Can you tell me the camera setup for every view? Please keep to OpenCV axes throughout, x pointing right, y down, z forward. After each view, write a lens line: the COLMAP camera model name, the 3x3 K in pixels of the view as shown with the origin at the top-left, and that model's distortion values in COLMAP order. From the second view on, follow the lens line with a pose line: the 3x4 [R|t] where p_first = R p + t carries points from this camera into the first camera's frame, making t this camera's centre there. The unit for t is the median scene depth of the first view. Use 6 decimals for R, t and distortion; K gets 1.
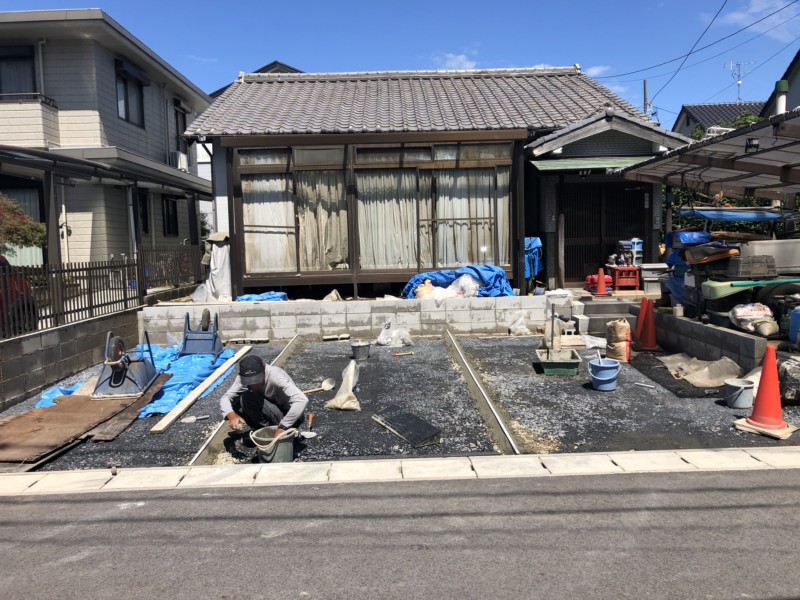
lens RADIAL K [[651.2, 0, 395.8], [0, 651.2, 295.5], [0, 0, 1]] dist [0.036195, -0.042420]
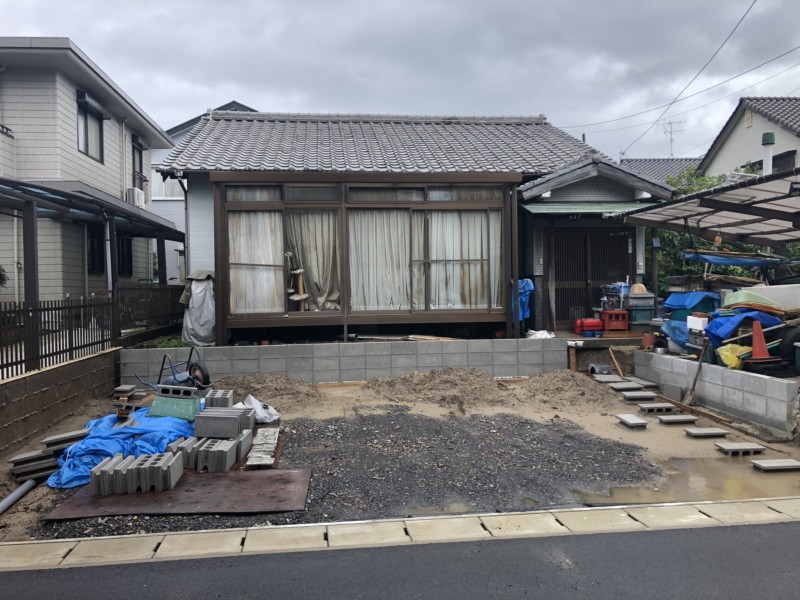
lens RADIAL K [[651.2, 0, 391.6], [0, 651.2, 296.0], [0, 0, 1]] dist [0.036195, -0.042420]
pose [[0.995352, 0.010485, 0.095733, -0.084849], [-0.004036, 0.997723, -0.067317, 0.002885], [-0.096221, 0.066618, 0.993128, 0.032951]]
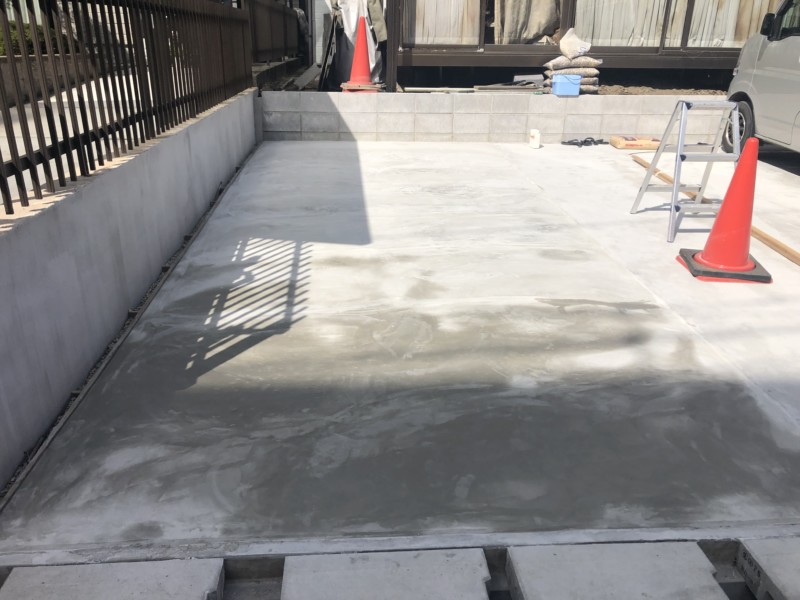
lens RADIAL K [[651.2, 0, 377.9], [0, 651.2, 301.2], [0, 0, 1]] dist [0.036195, -0.042420]
pose [[0.998589, 0.026434, 0.046062, -0.270386], [-0.039298, 0.951193, 0.306084, 0.011316], [-0.035722, -0.307462, 0.950890, 0.283354]]
